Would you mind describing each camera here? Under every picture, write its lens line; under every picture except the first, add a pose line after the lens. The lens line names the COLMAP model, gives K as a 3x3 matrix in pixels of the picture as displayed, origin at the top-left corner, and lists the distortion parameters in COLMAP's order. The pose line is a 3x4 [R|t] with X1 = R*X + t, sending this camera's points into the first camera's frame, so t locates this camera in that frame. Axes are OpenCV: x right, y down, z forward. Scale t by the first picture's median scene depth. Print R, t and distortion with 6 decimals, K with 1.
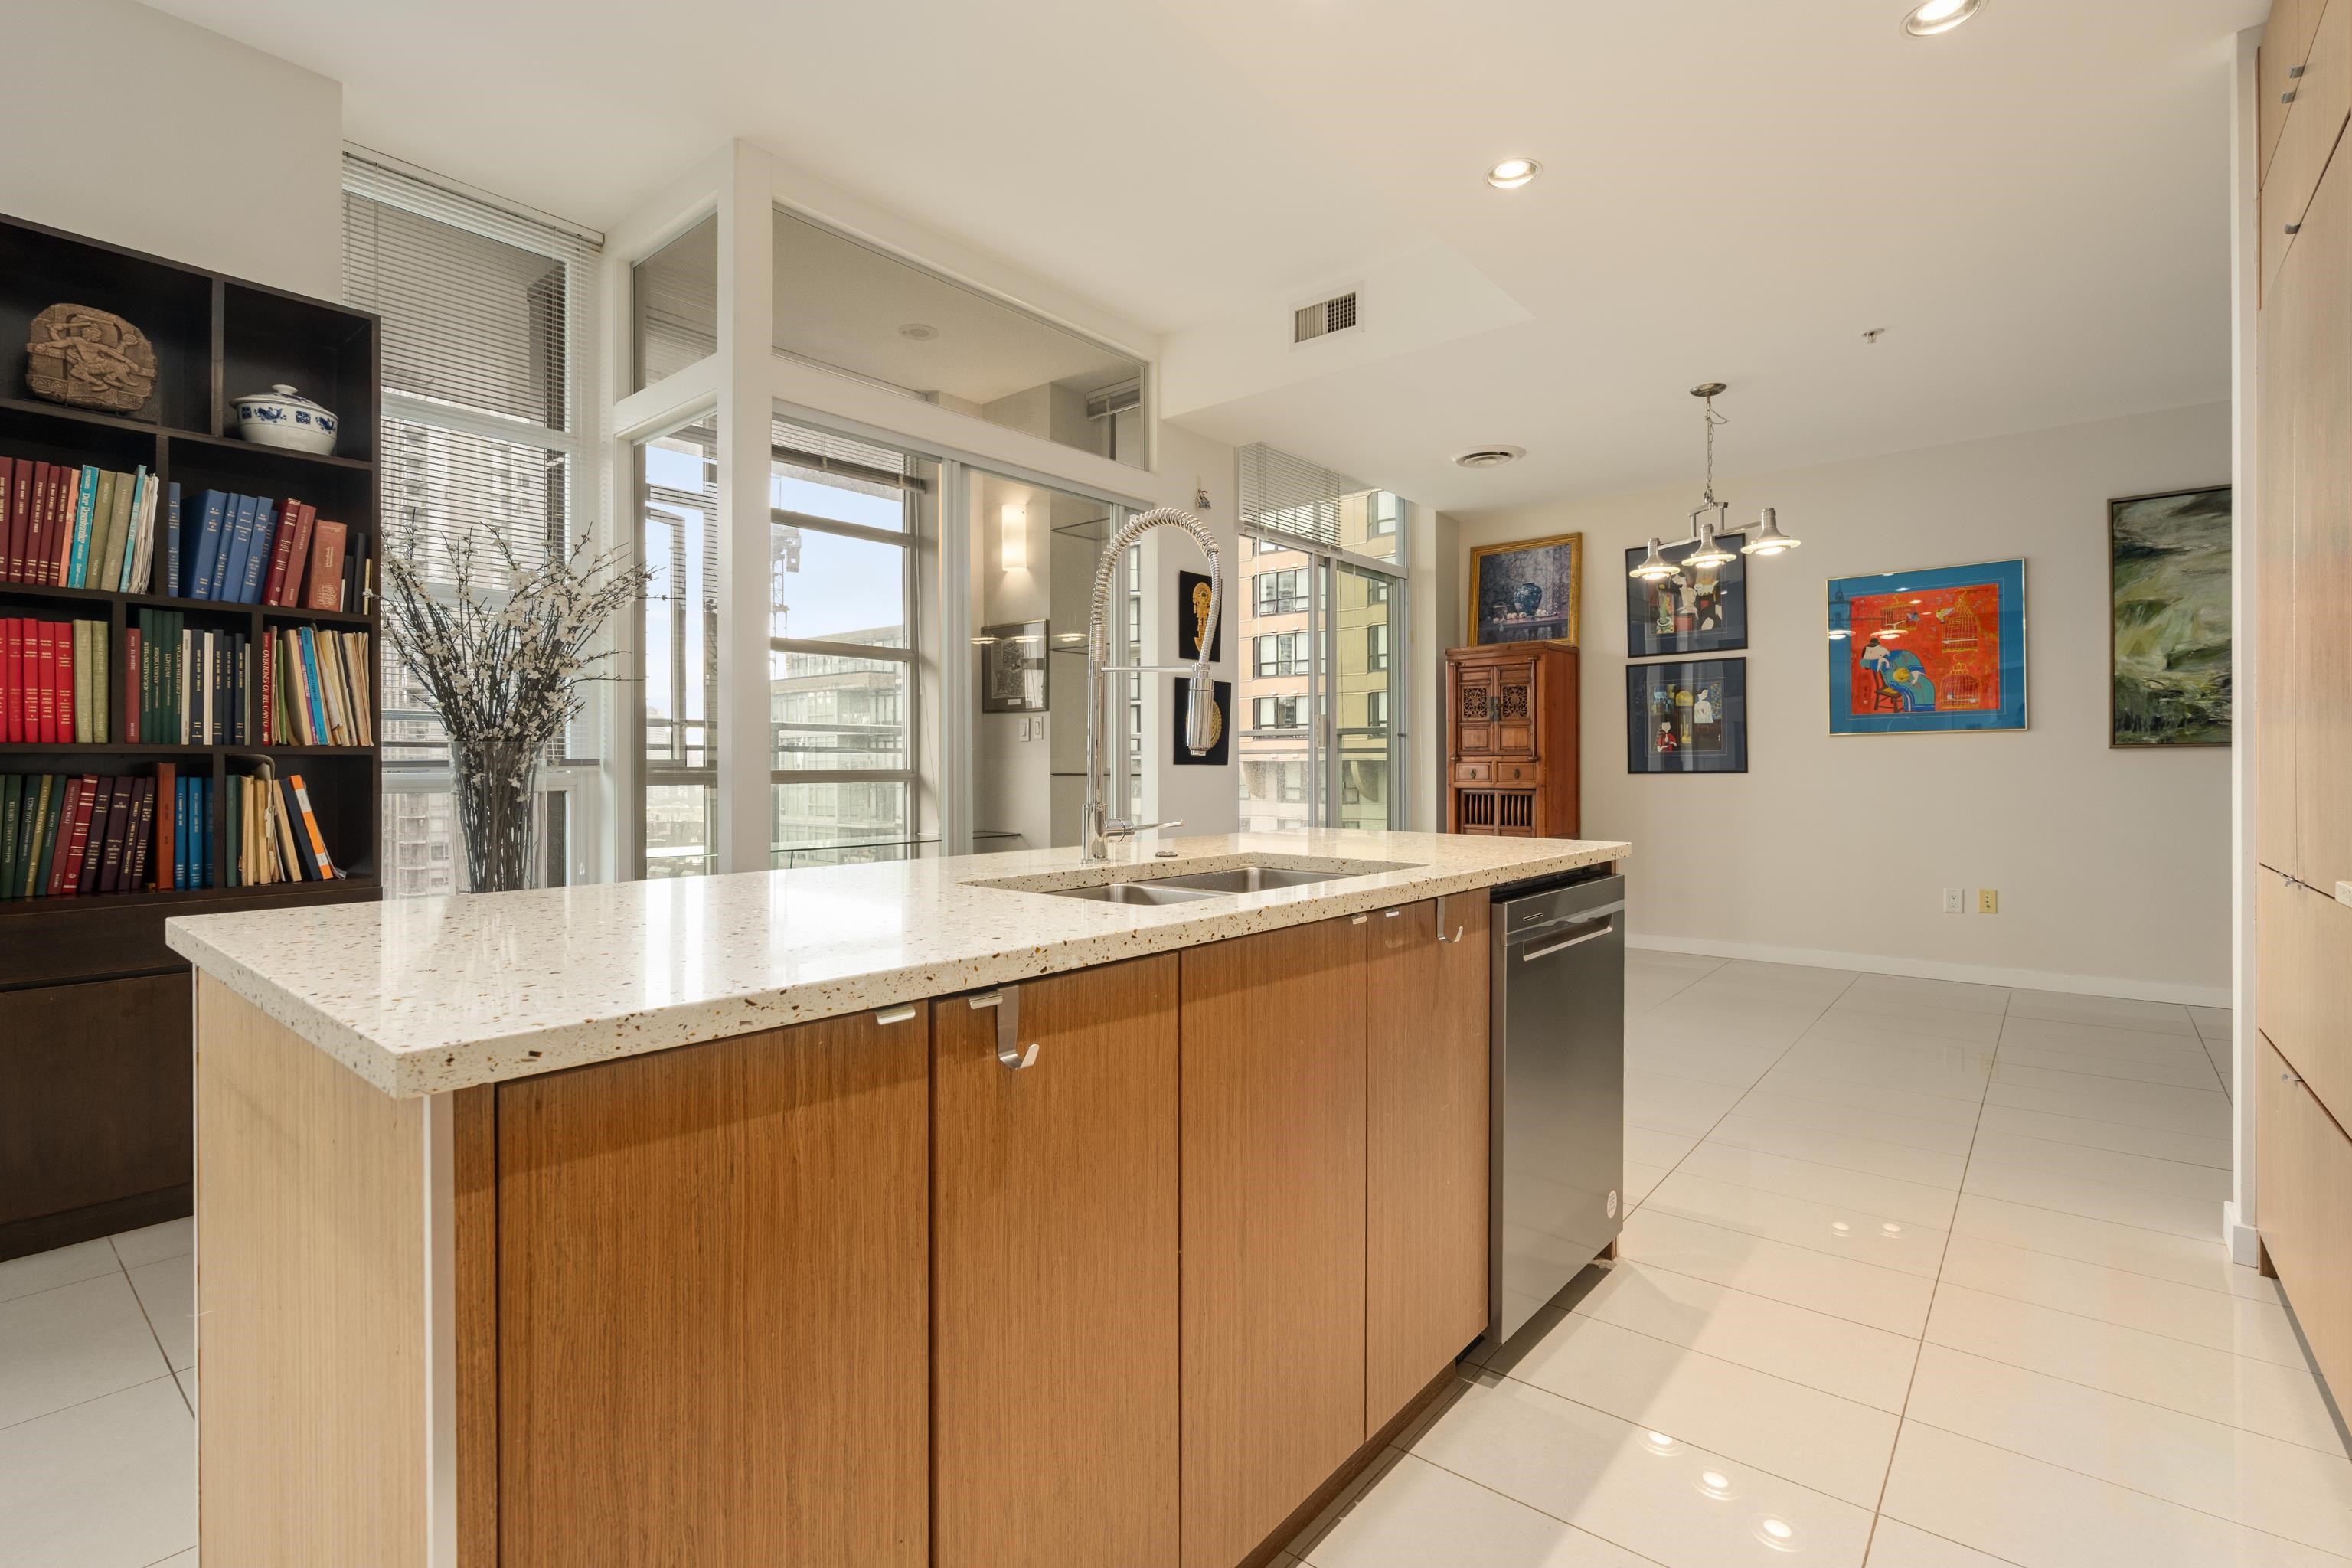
lens RADIAL K [[1072.0, 0, 1186.4], [0, 1072.0, 769.0], [0, 0, 1]] dist [-0.004041, 0.002158]
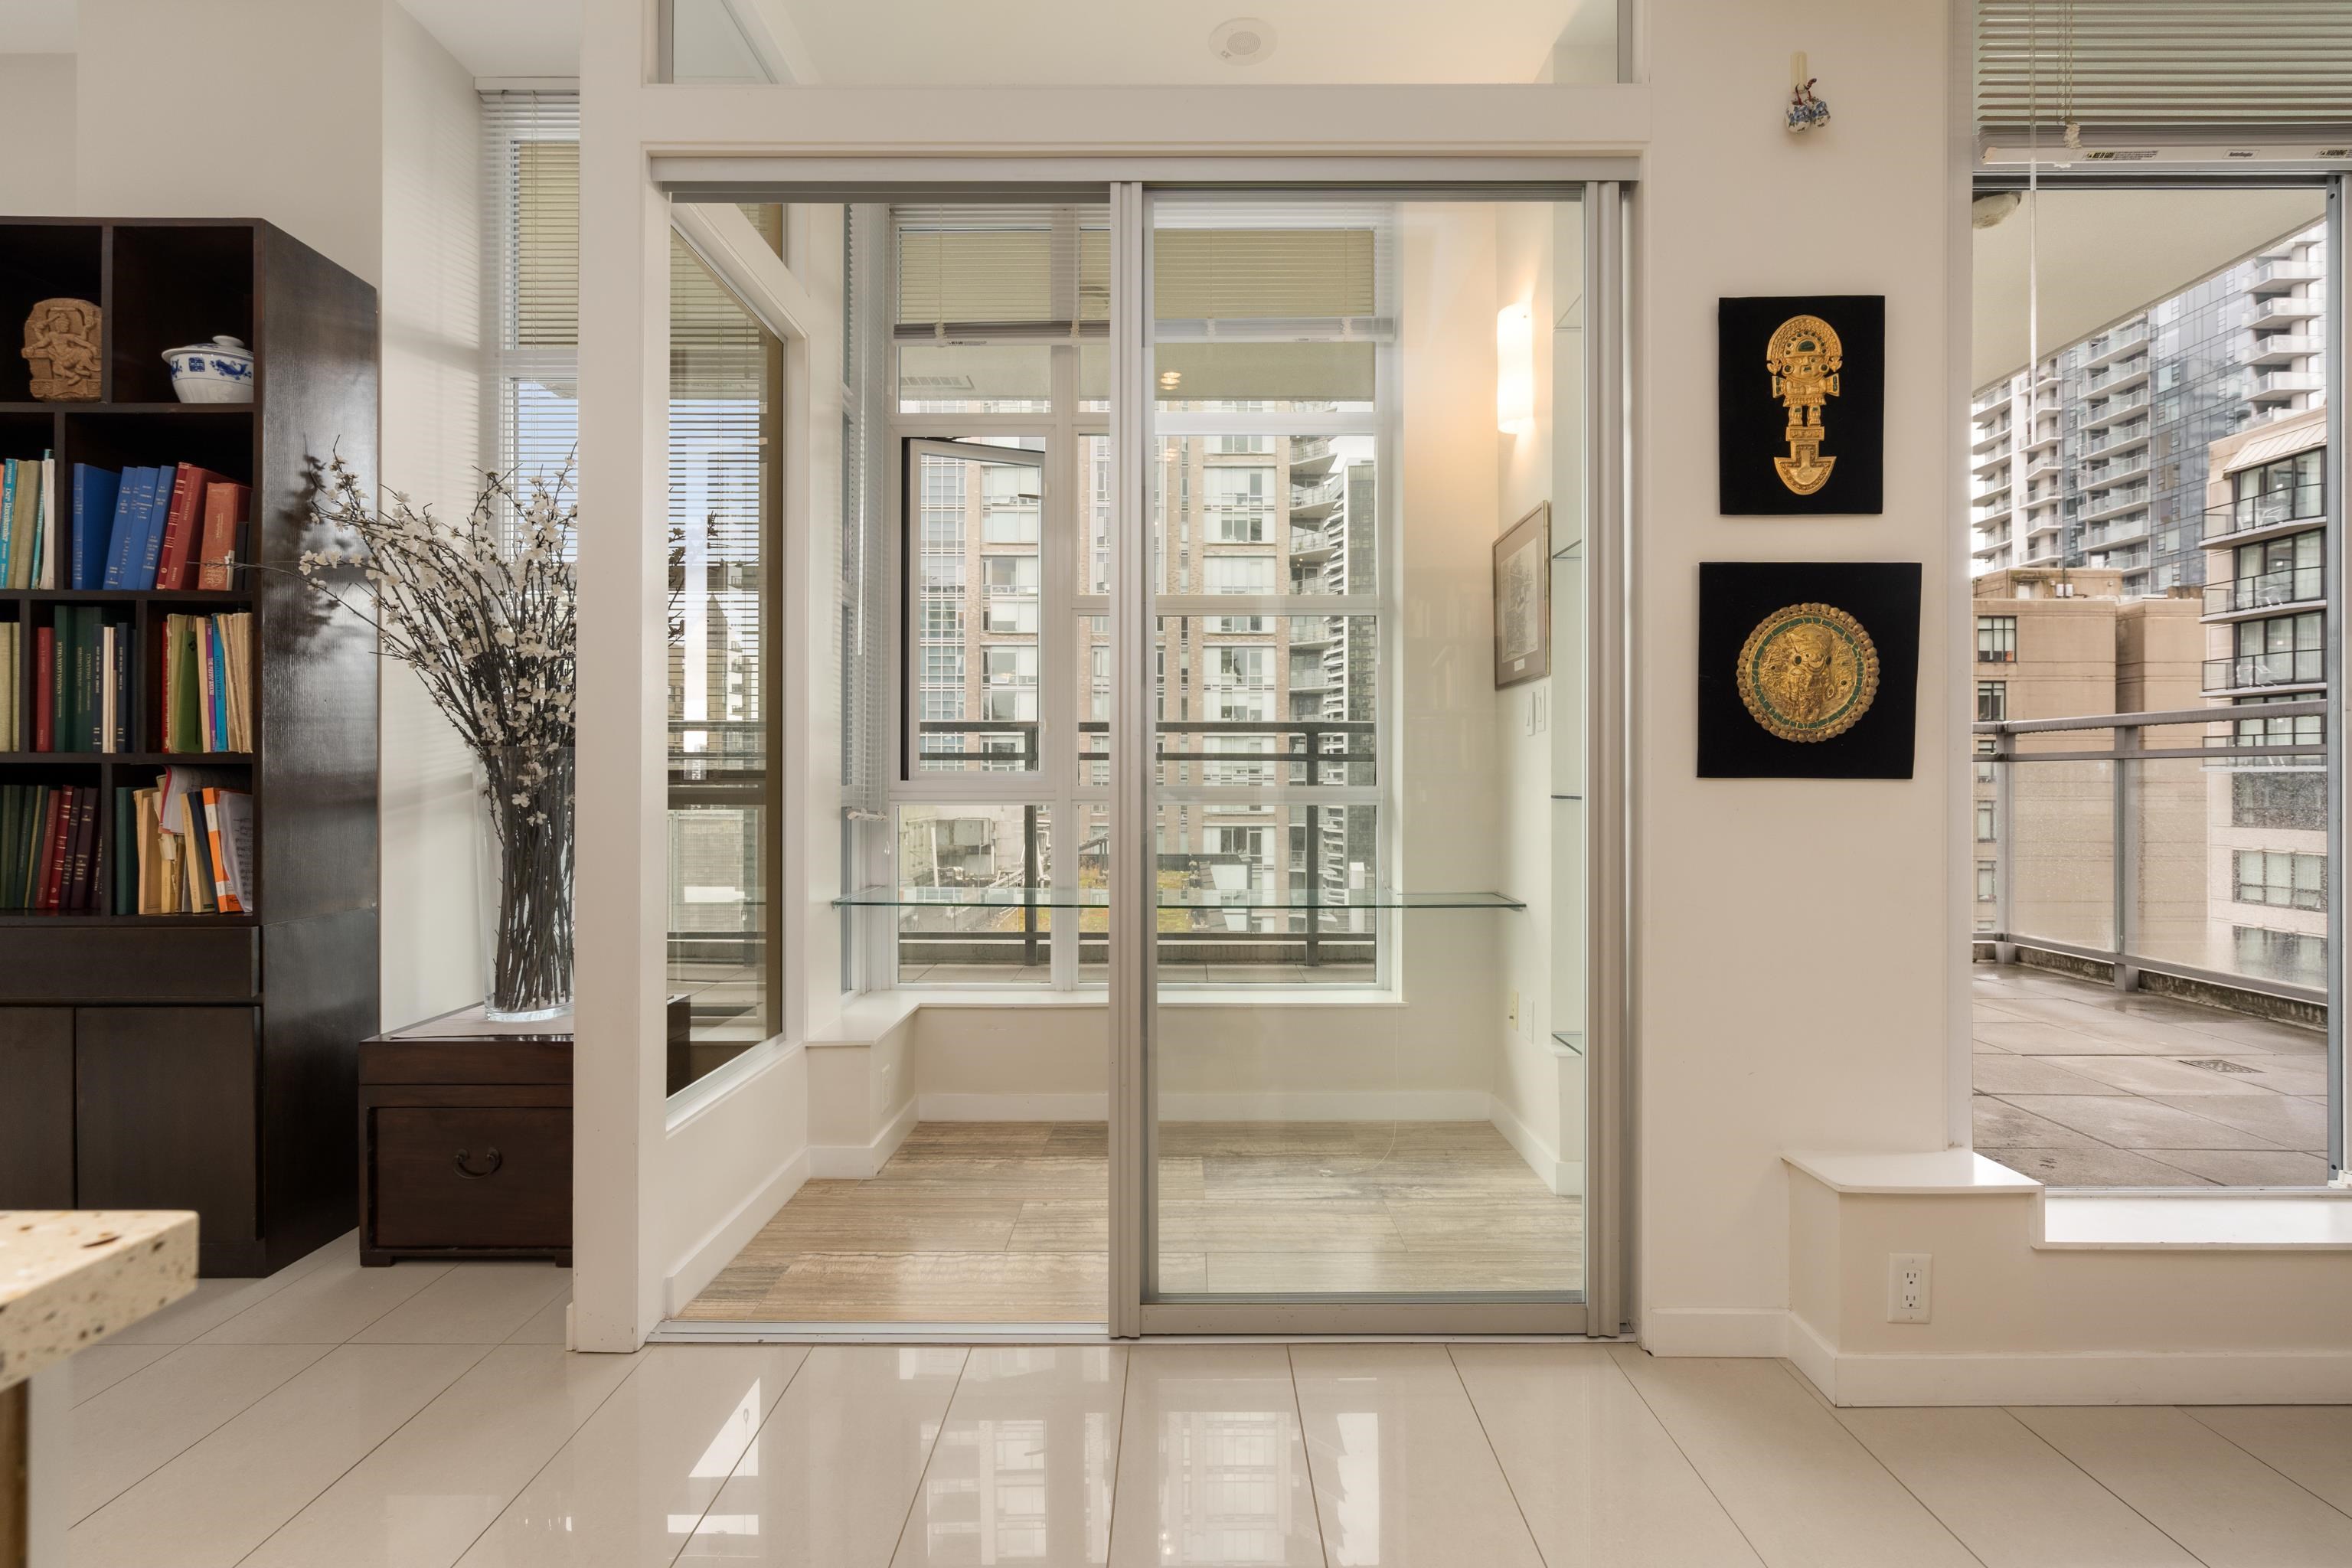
lens RADIAL K [[1072.0, 0, 1184.1], [0, 1072.0, 781.4], [0, 0, 1]] dist [-0.004041, 0.002158]
pose [[0.637020, 0.002075, -0.770844, 0.182219], [-0.005047, 0.999986, -0.001479, -0.001399], [0.770830, 0.004833, 0.637022, 0.604320]]
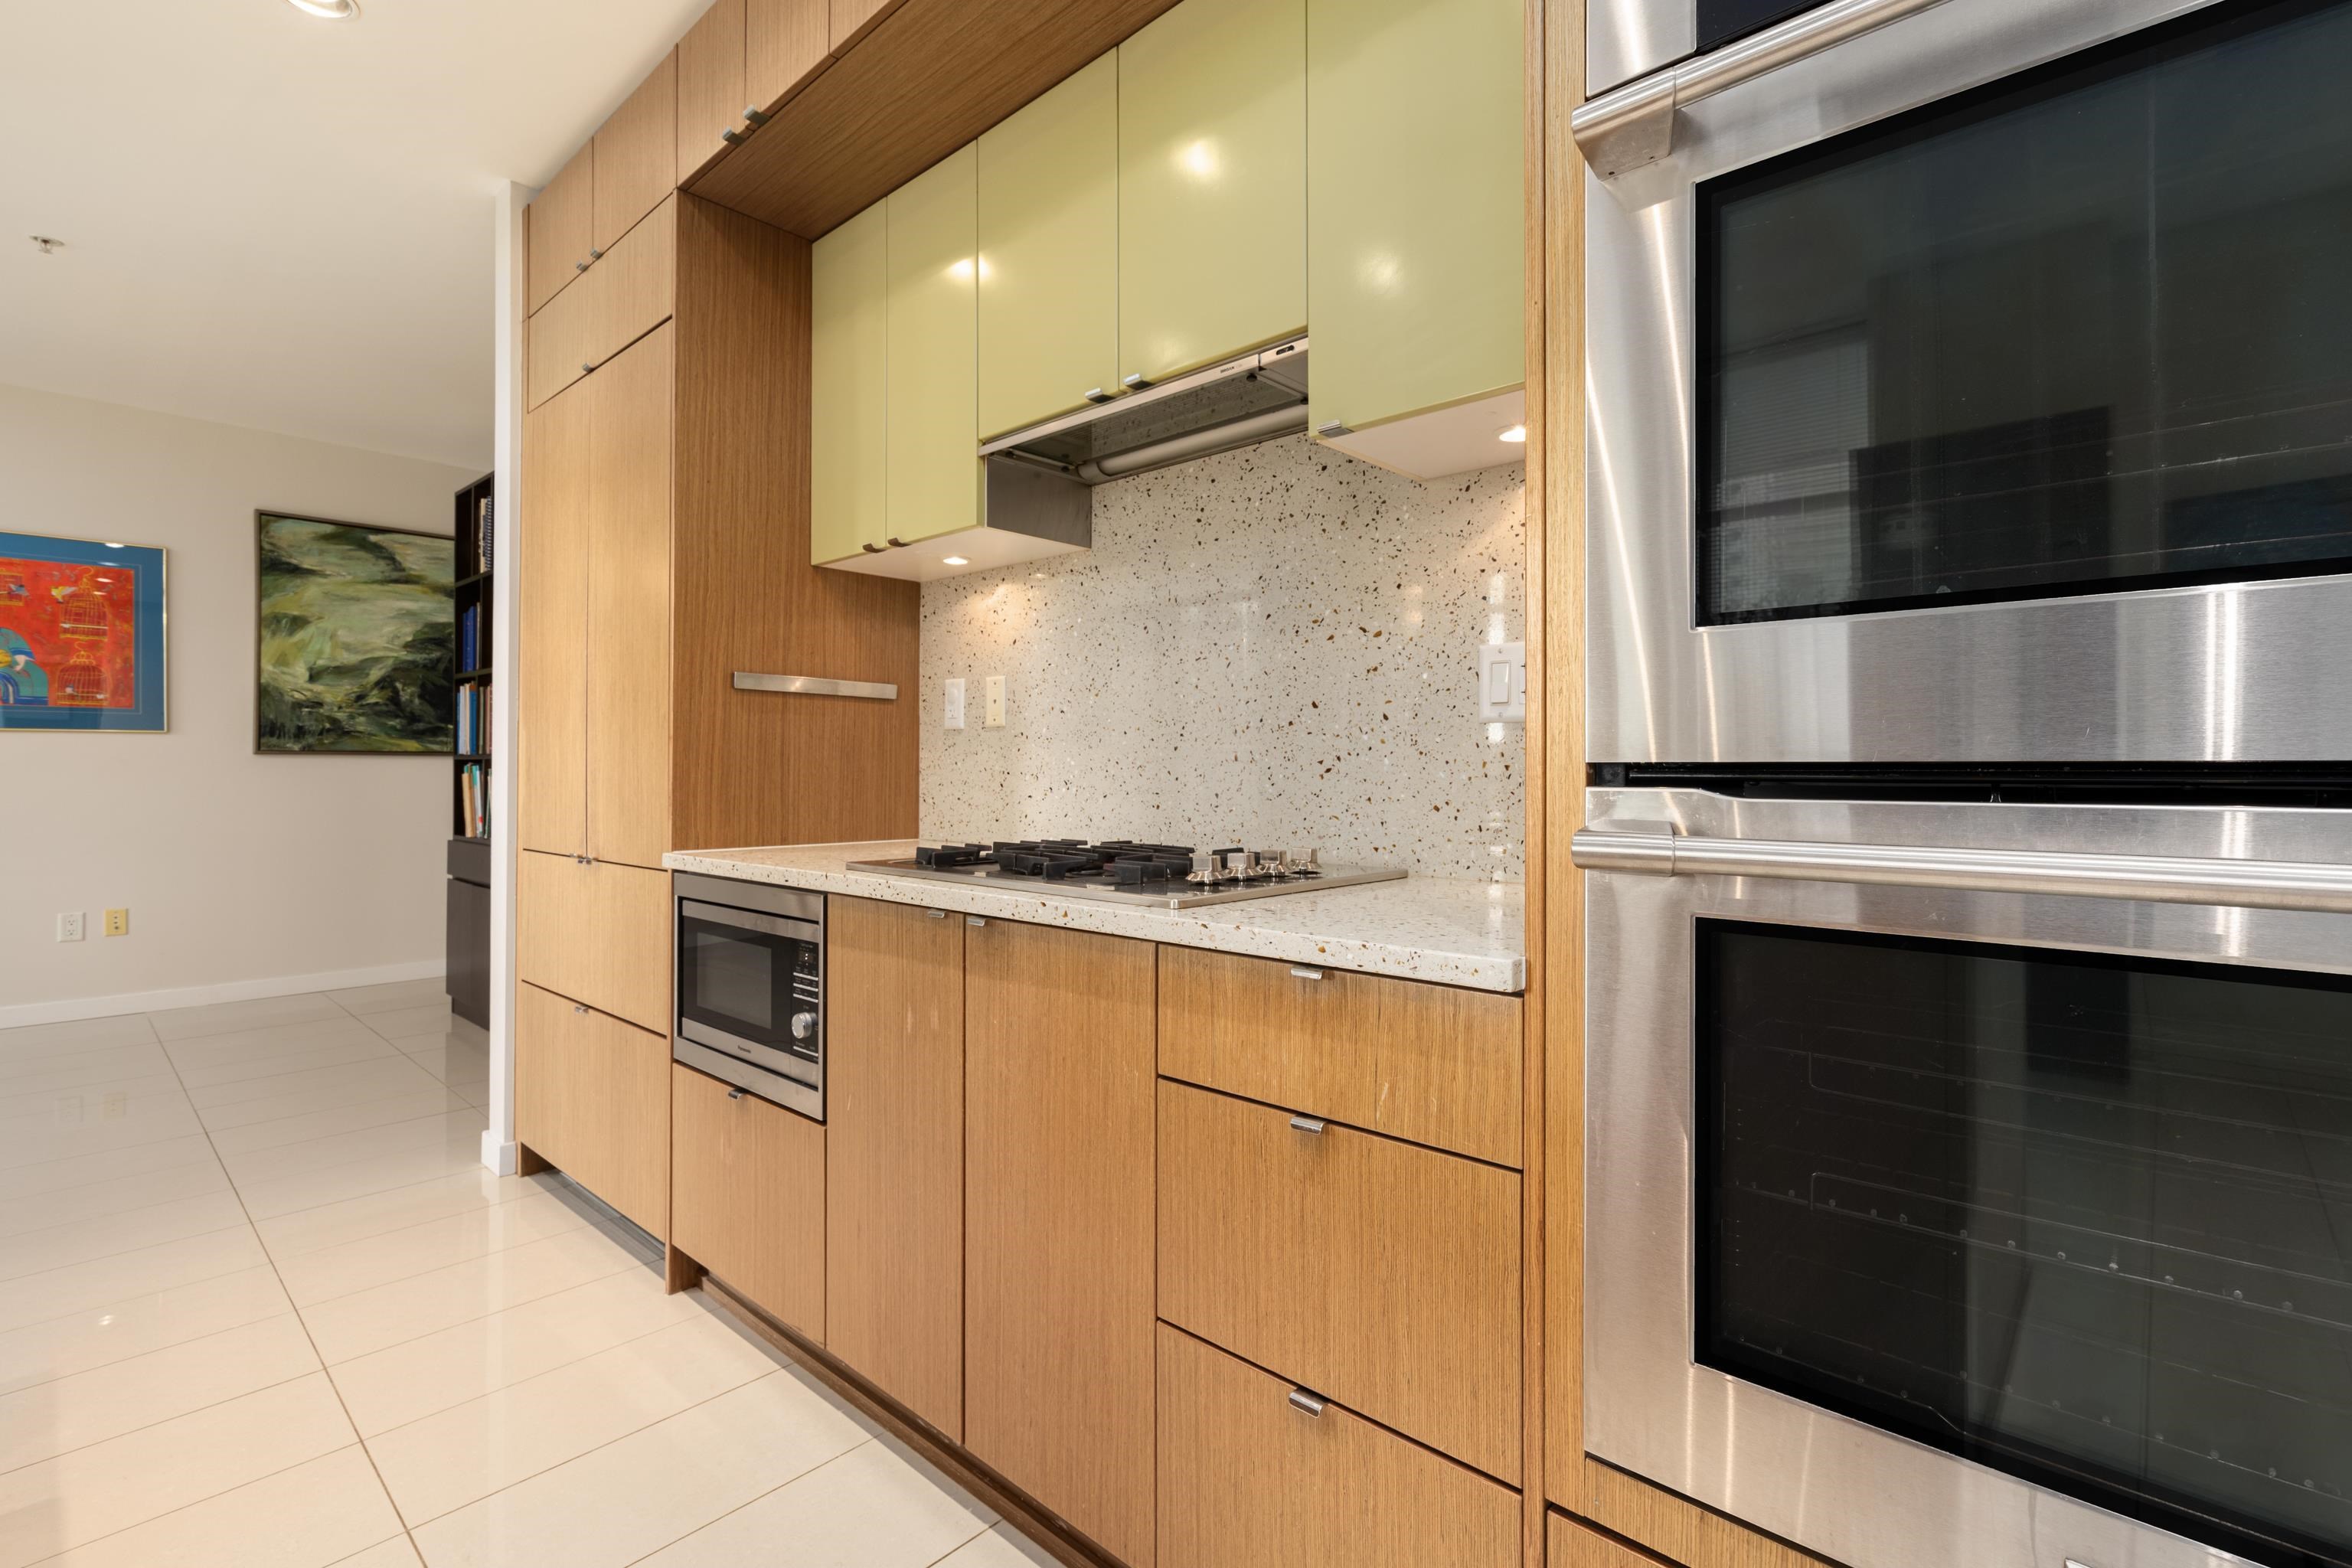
lens RADIAL K [[1072.0, 0, 1160.3], [0, 1072.0, 765.6], [0, 0, 1]] dist [-0.004041, 0.002158]
pose [[0.062513, 0.010582, 0.997988, -0.095872], [-0.001613, 0.999944, -0.010502, 0.000761], [-0.998043, -0.000953, 0.062526, 0.081473]]
